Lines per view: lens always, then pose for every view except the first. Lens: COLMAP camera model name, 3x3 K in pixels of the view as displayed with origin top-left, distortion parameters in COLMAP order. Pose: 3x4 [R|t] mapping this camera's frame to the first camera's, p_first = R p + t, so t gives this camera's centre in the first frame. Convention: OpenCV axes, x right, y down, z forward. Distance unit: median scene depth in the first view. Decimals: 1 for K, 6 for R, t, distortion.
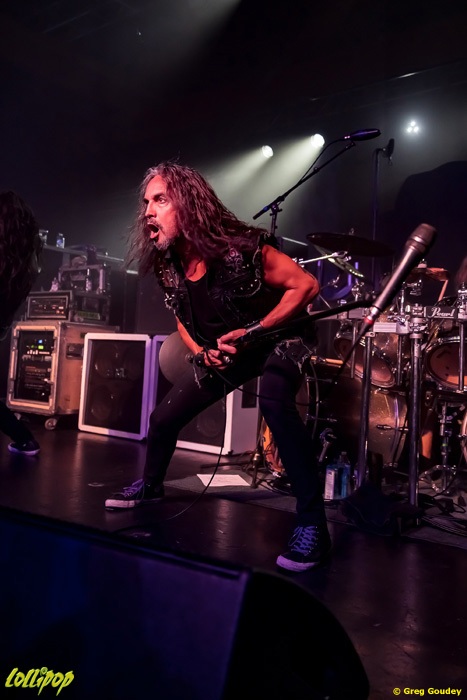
lens RADIAL K [[599.5, 0, 238.7], [0, 599.5, 342.8], [0, 0, 1]] dist [0.021993, 0.001119]
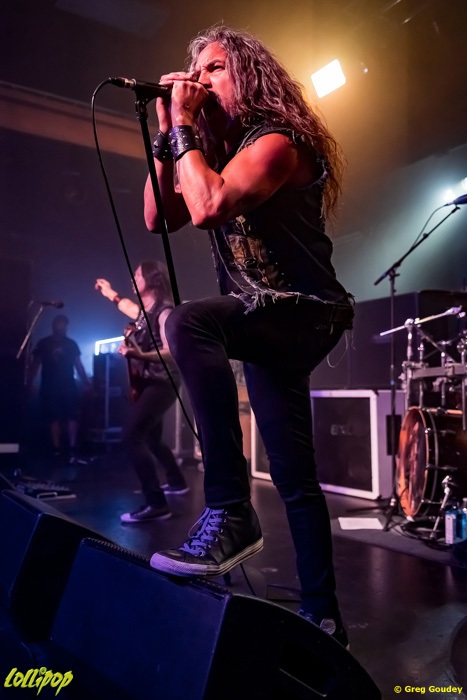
lens RADIAL K [[599.5, 0, 237.3], [0, 599.5, 345.6], [0, 0, 1]] dist [0.021993, 0.001119]
pose [[0.942445, -0.092158, -0.321410, 0.135207], [0.074224, 0.994945, -0.067639, -0.039195], [0.326019, 0.039889, 0.944521, -0.133912]]
